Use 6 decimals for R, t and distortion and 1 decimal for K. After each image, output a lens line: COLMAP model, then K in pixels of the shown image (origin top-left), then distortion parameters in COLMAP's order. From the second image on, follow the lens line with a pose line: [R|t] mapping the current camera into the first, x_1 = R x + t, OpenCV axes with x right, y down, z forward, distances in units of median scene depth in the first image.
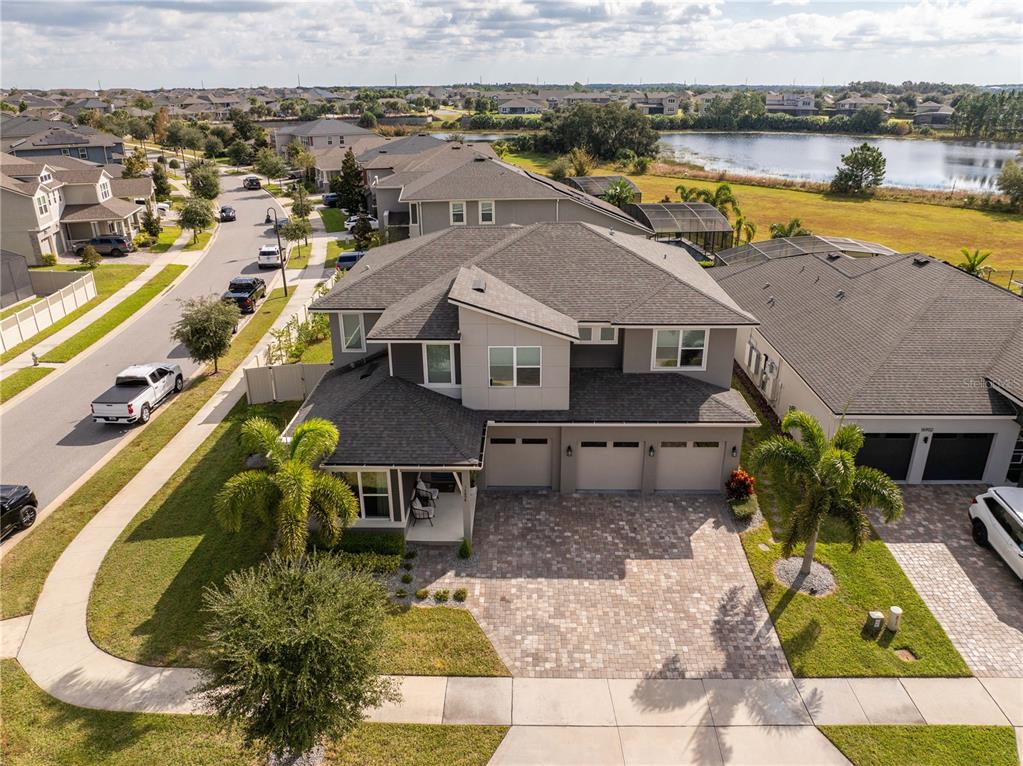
lens RADIAL K [[719.3, 0, 518.0], [0, 719.3, 373.8], [0, 0, 1]] dist [-0.044364, -0.003124]
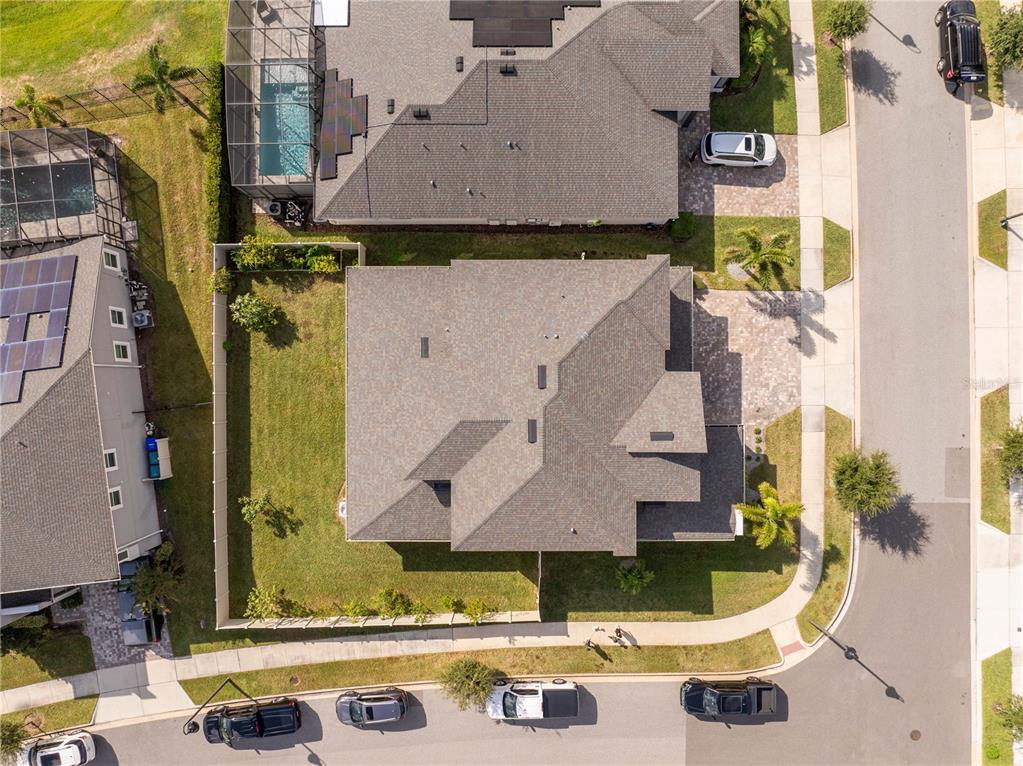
lens RADIAL K [[719.3, 0, 518.0], [0, 719.3, 373.8], [0, 0, 1]] dist [-0.044364, -0.003124]
pose [[-0.017395, -0.999686, 0.018054, 0.065974], [0.369950, 0.010340, 0.928994, -1.957324], [-0.928889, 0.022839, 0.369654, 0.871716]]
